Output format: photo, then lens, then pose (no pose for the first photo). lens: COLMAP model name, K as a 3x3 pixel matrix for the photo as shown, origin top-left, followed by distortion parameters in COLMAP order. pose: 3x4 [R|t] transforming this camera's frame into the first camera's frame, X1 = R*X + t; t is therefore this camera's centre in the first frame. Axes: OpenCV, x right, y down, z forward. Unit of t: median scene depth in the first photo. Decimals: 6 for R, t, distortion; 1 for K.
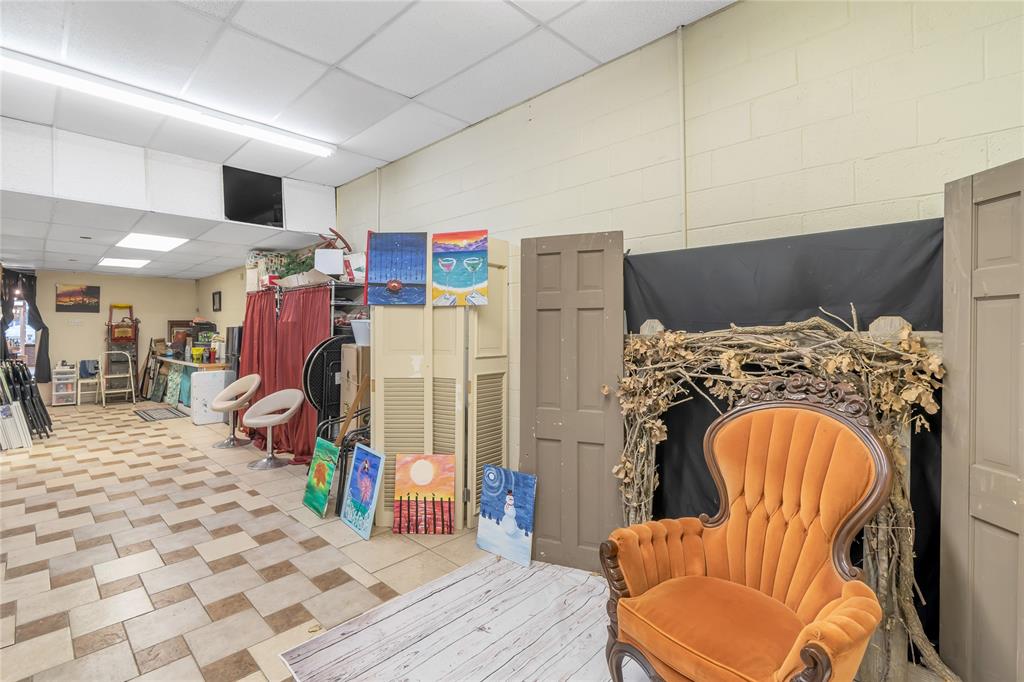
lens RADIAL K [[469.8, 0, 503.4], [0, 469.8, 324.0], [0, 0, 1]] dist [-0.002714, 0.000239]
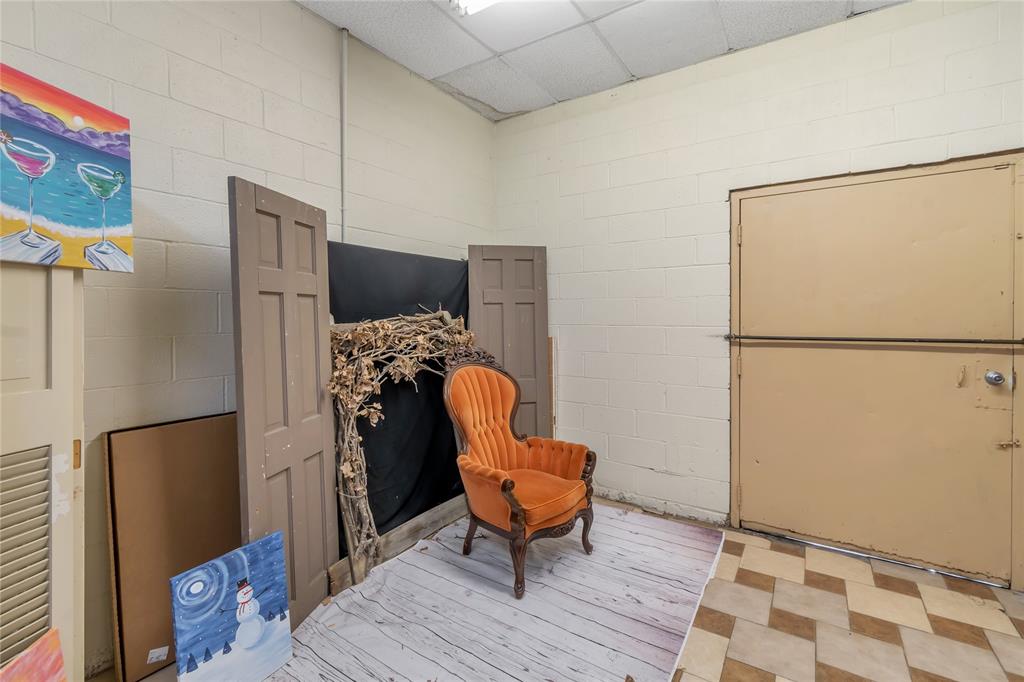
lens RADIAL K [[469.8, 0, 480.1], [0, 469.8, 319.3], [0, 0, 1]] dist [-0.002714, 0.000239]
pose [[-0.164191, -0.010714, 0.986370, -4.116539], [-0.011908, 0.999890, 0.008878, -0.004208], [-0.986357, -0.010288, -0.164300, 5.072157]]
